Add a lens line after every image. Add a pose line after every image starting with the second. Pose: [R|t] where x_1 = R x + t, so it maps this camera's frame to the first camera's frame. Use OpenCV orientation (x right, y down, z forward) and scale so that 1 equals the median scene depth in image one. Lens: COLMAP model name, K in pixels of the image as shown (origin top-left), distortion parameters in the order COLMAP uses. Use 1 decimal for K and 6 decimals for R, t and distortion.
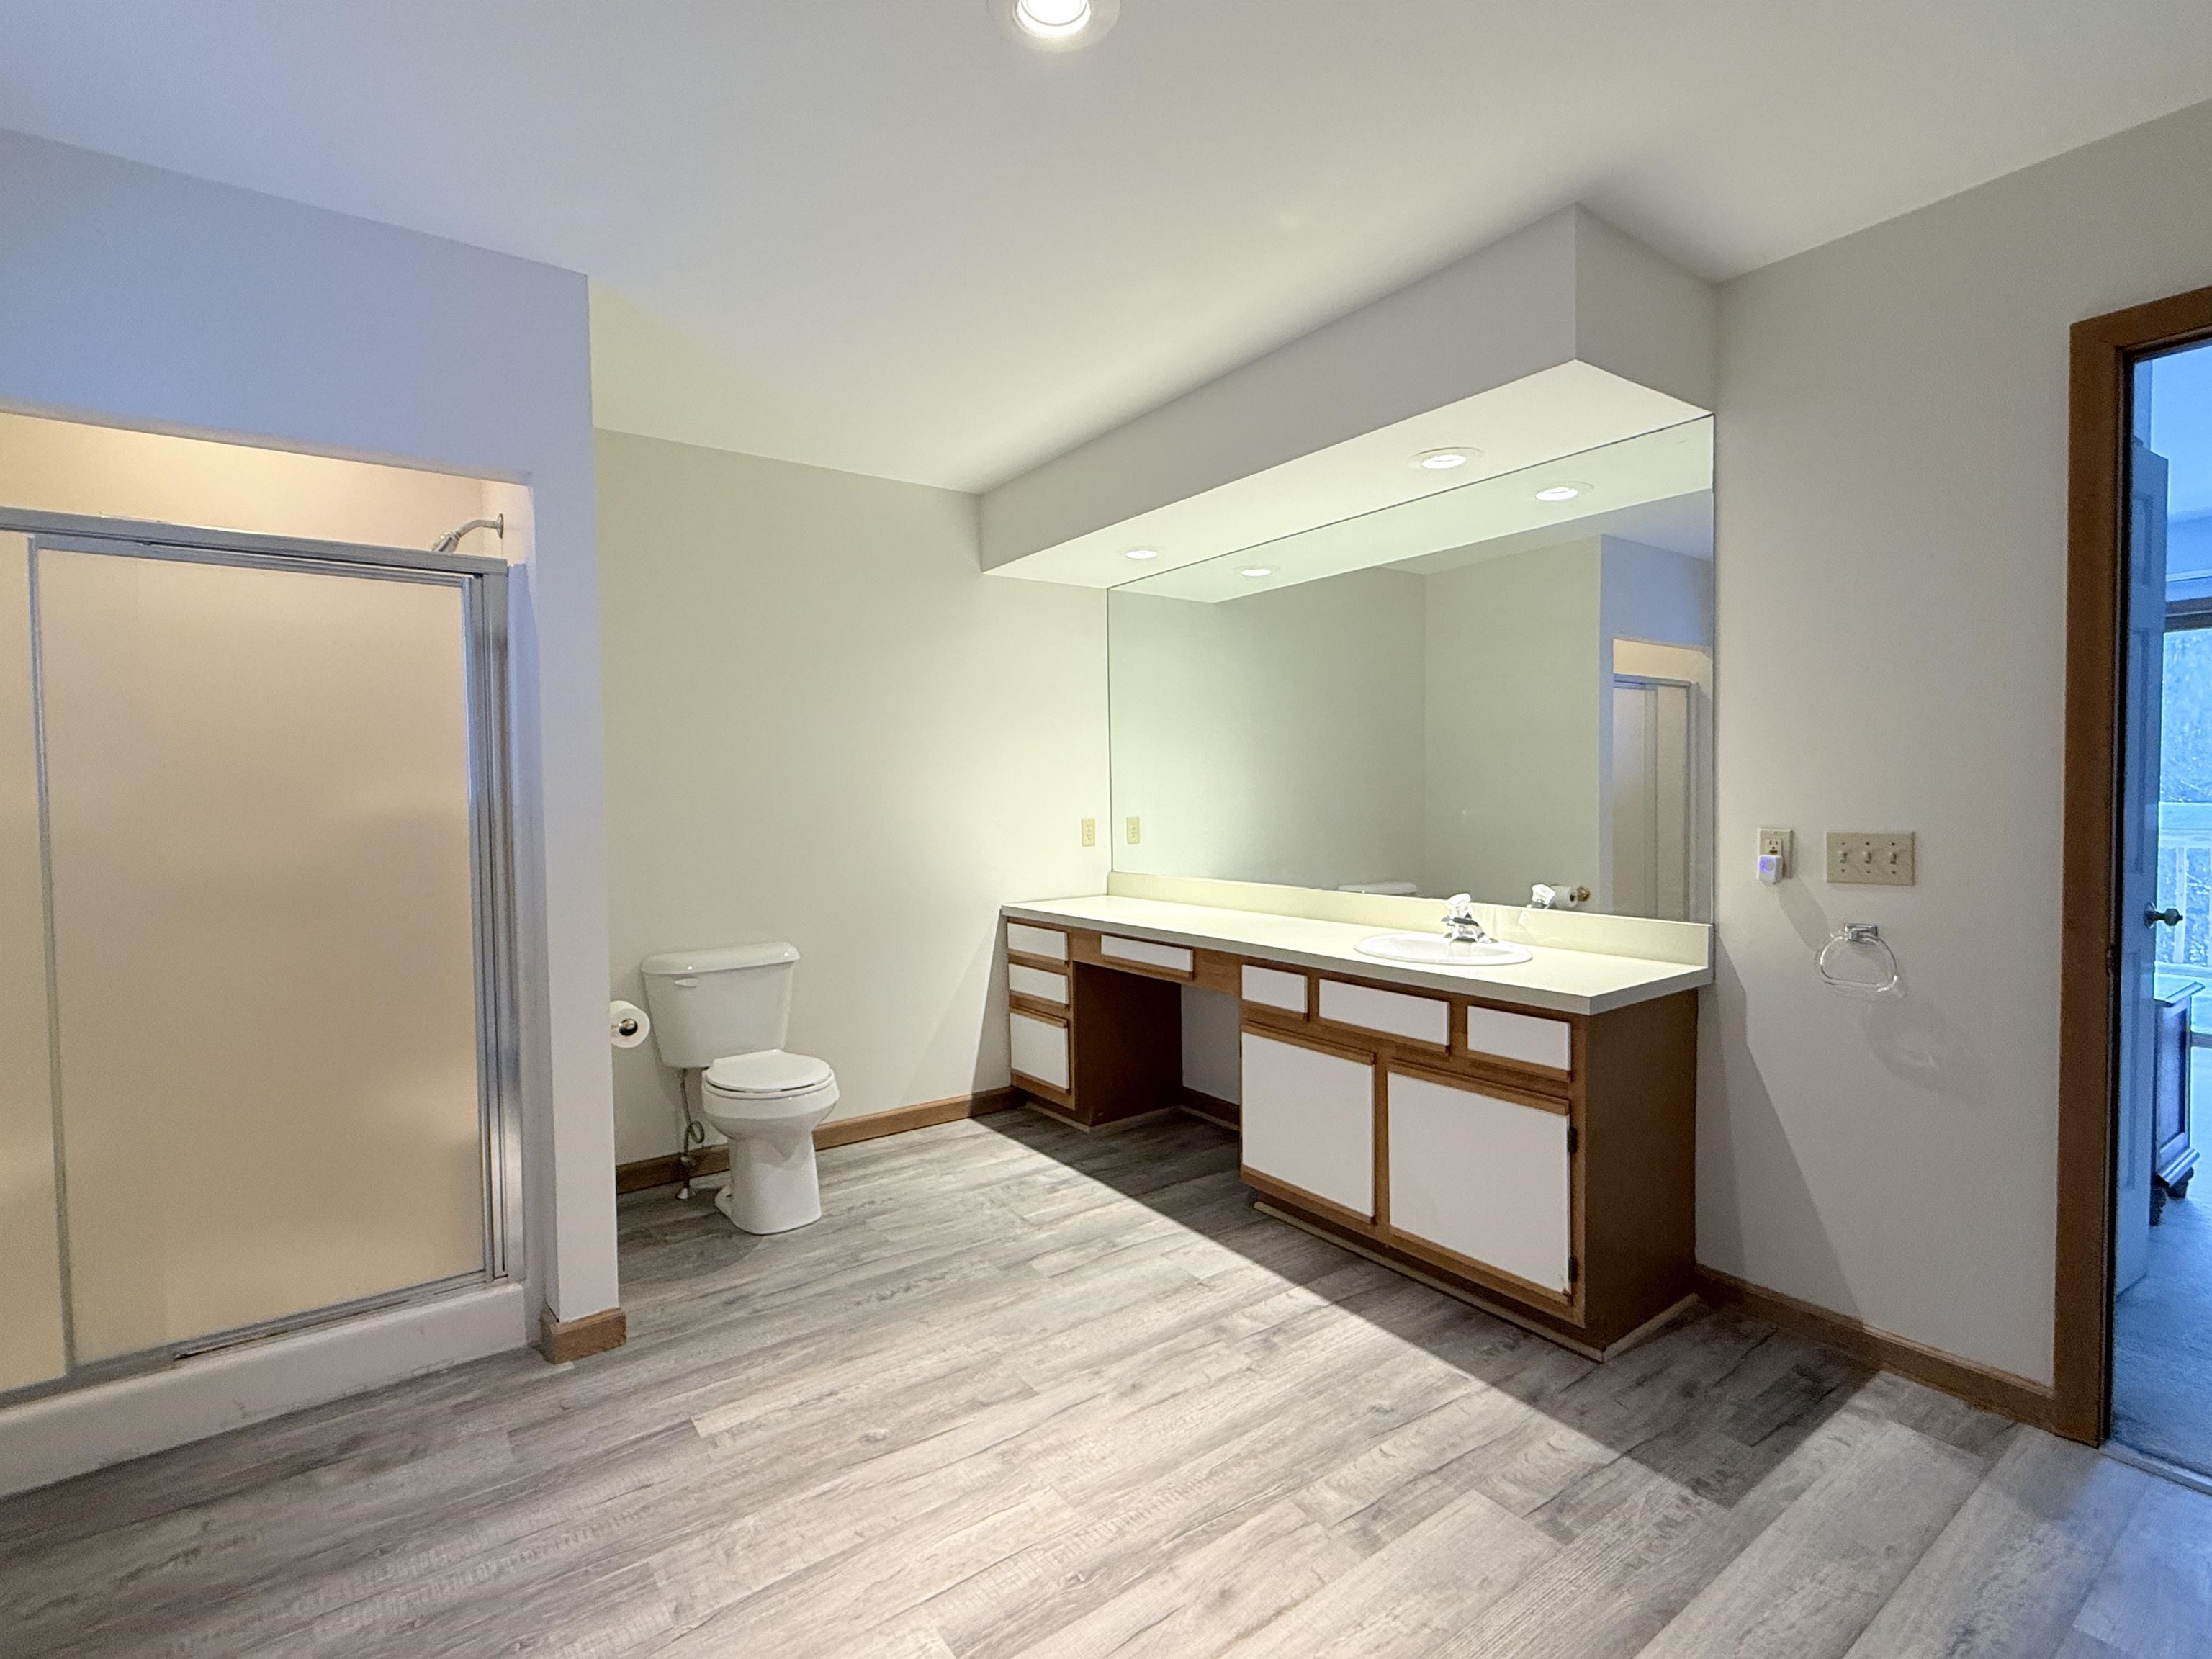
lens RADIAL K [[1030.8, 0, 1106.0], [0, 1030.8, 829.5], [0, 0, 1]] dist [-0.000125, 0.000564]
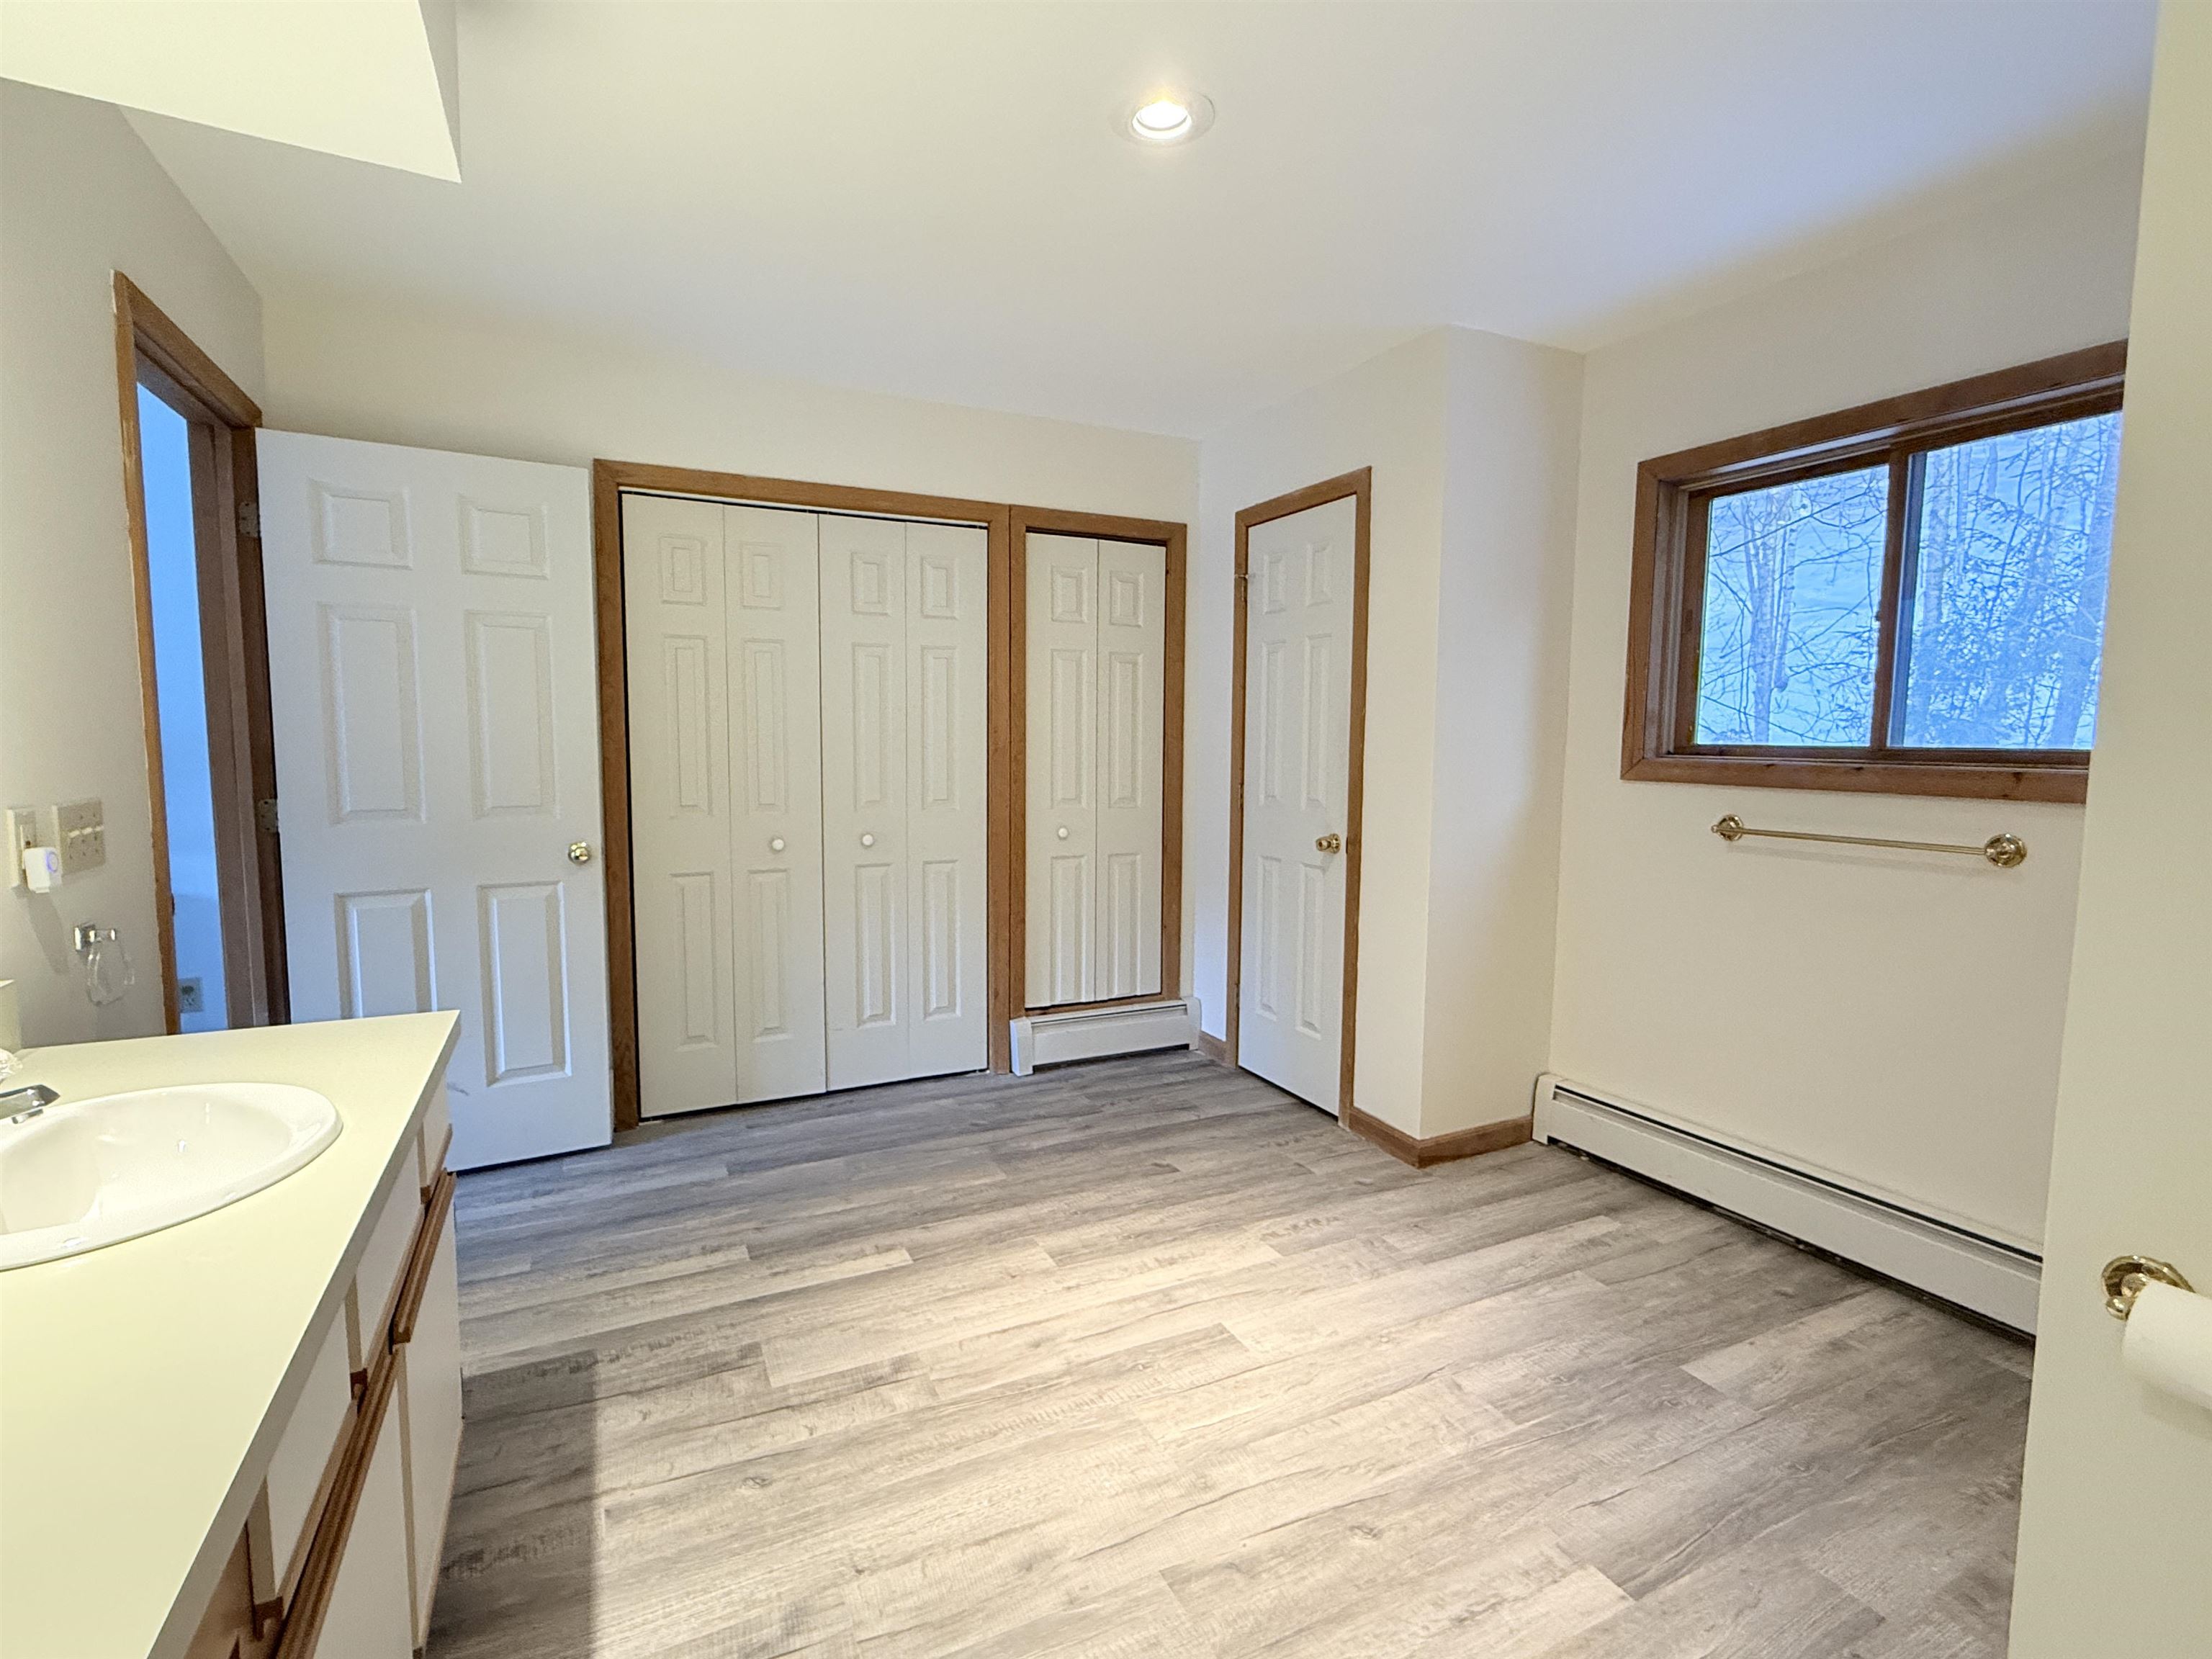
lens RADIAL K [[1030.8, 0, 1106.0], [0, 1030.8, 829.5], [0, 0, 1]] dist [-0.000125, 0.000564]
pose [[-0.985109, -0.010105, 0.171635, -0.158422], [0.011517, 0.992151, 0.124517, -0.070614], [-0.171546, 0.124639, -0.977260, 1.782404]]
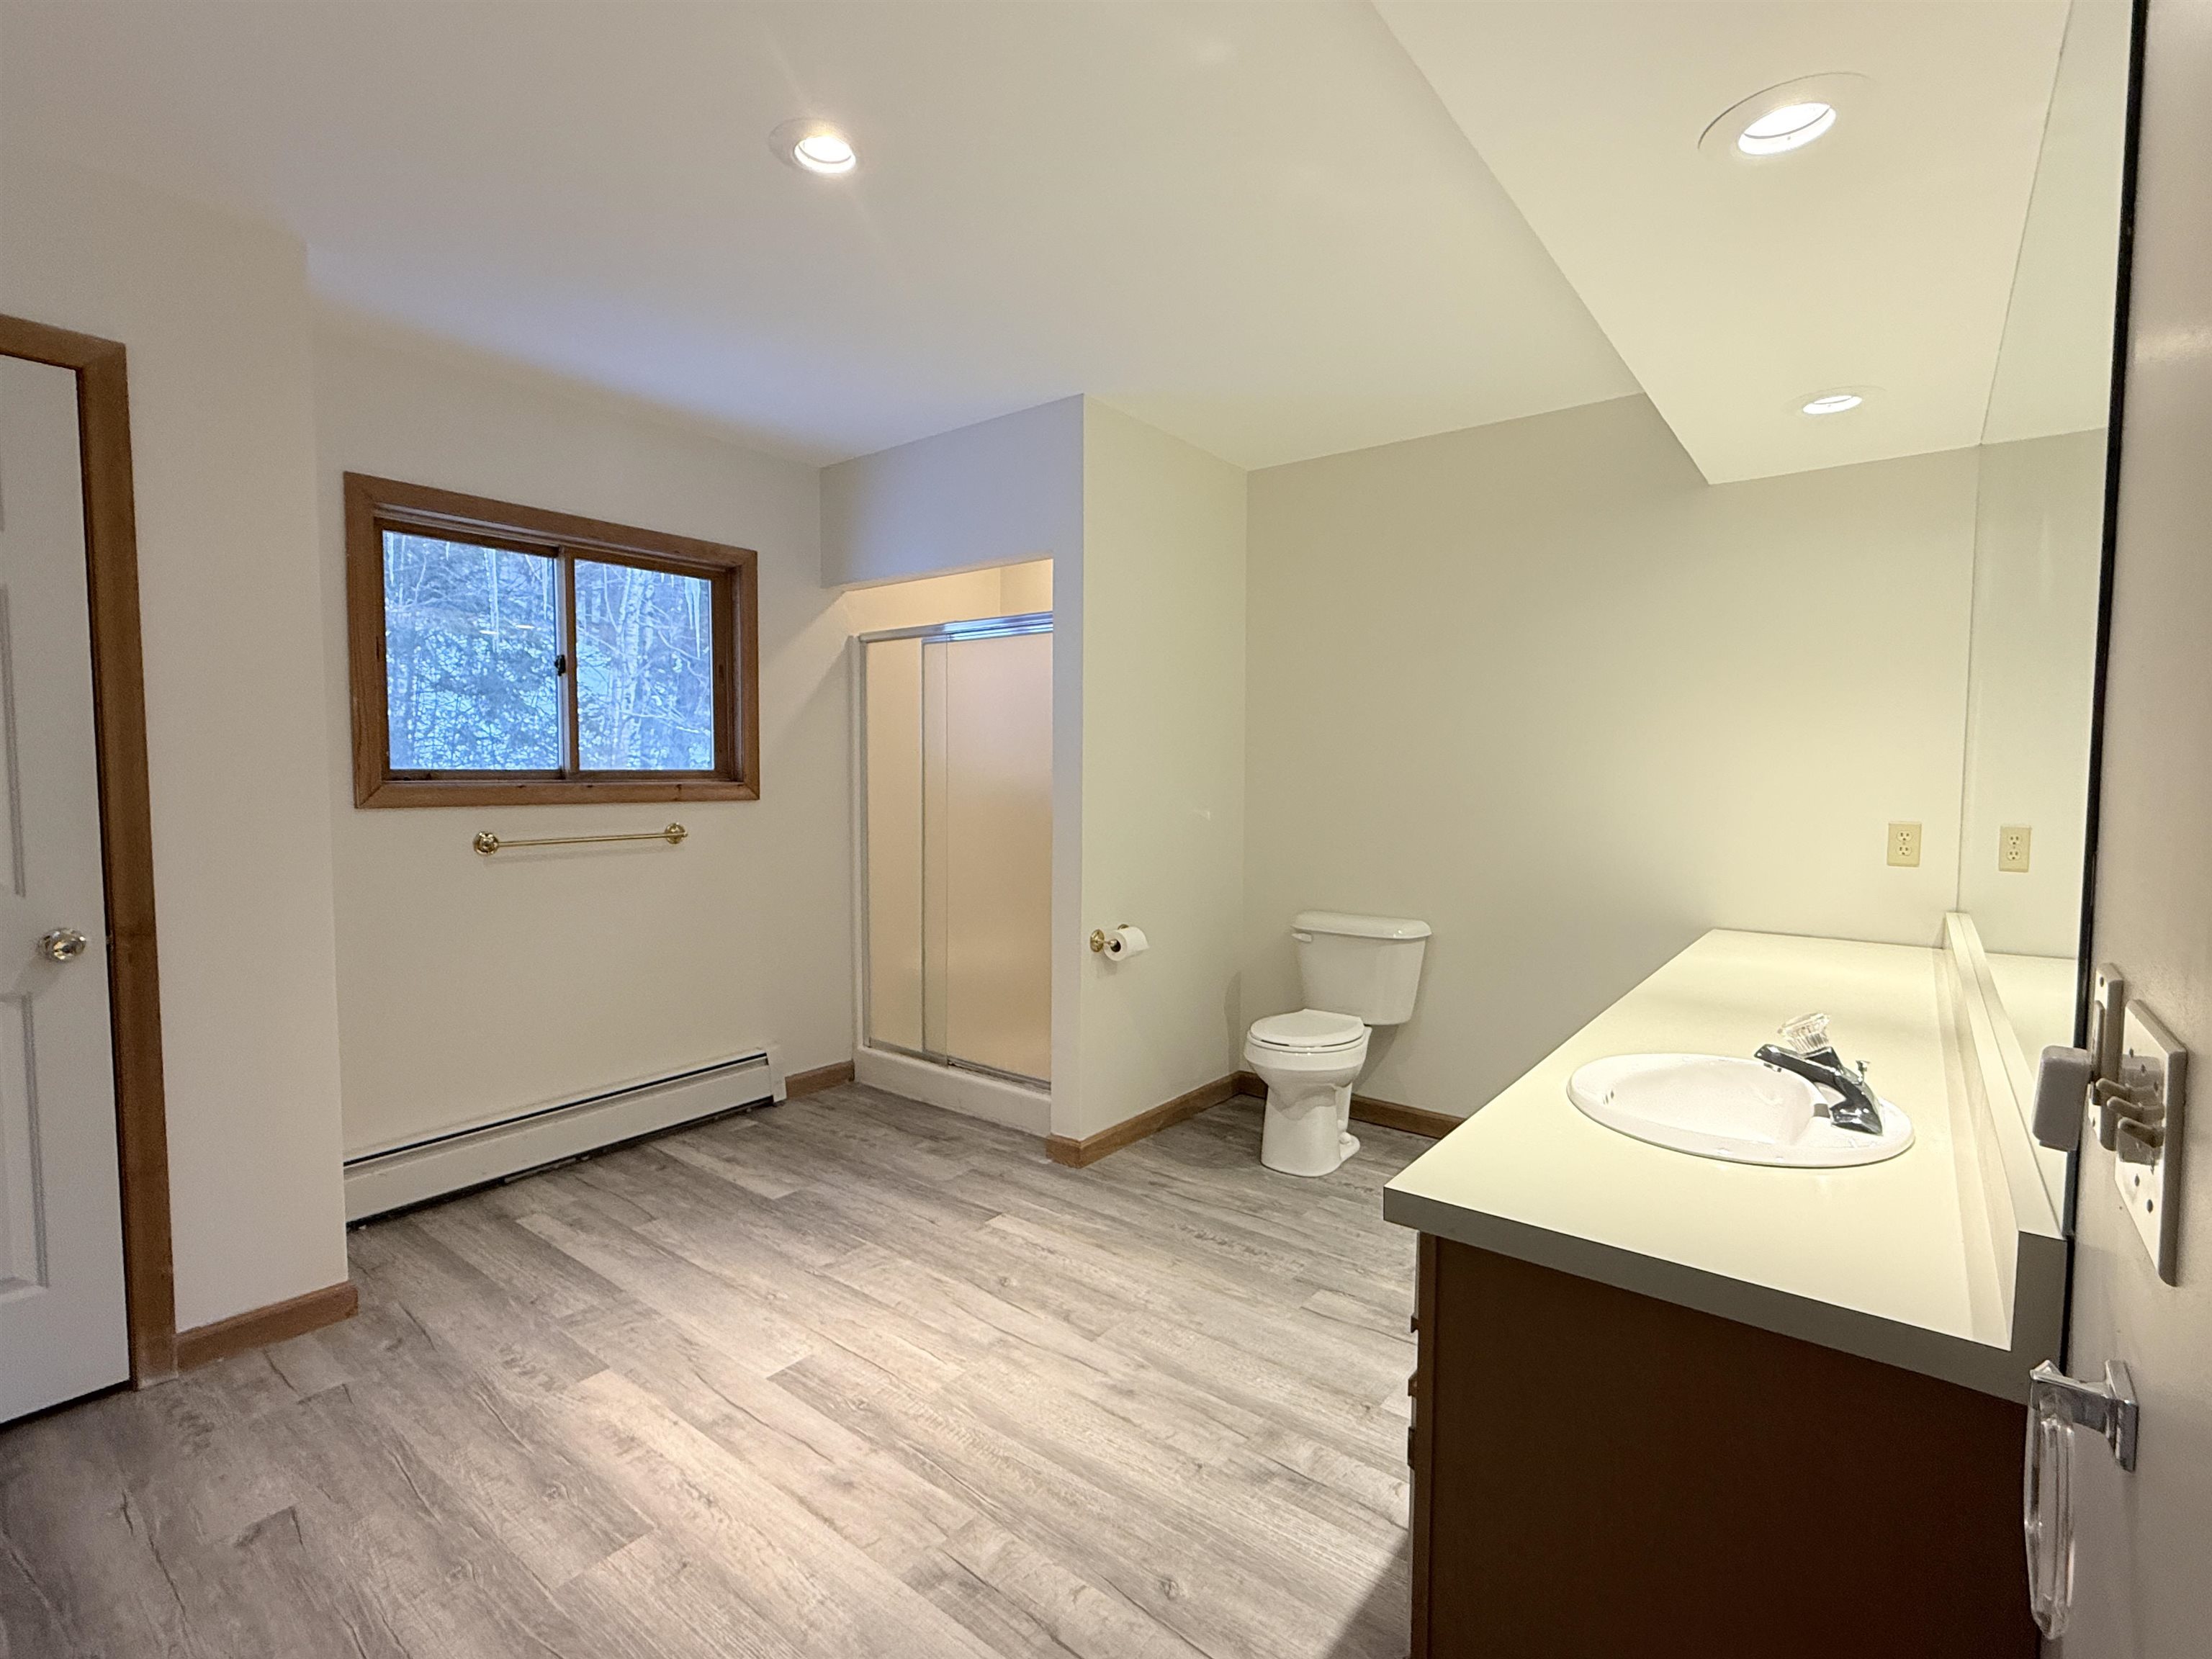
lens RADIAL K [[1030.8, 0, 1106.0], [0, 1030.8, 829.5], [0, 0, 1]] dist [-0.000125, 0.000564]
pose [[0.276666, 0.073682, -0.958137, 0.995340], [-0.044733, 0.996963, 0.063751, -0.053766], [0.959925, 0.025222, 0.279121, 0.756445]]
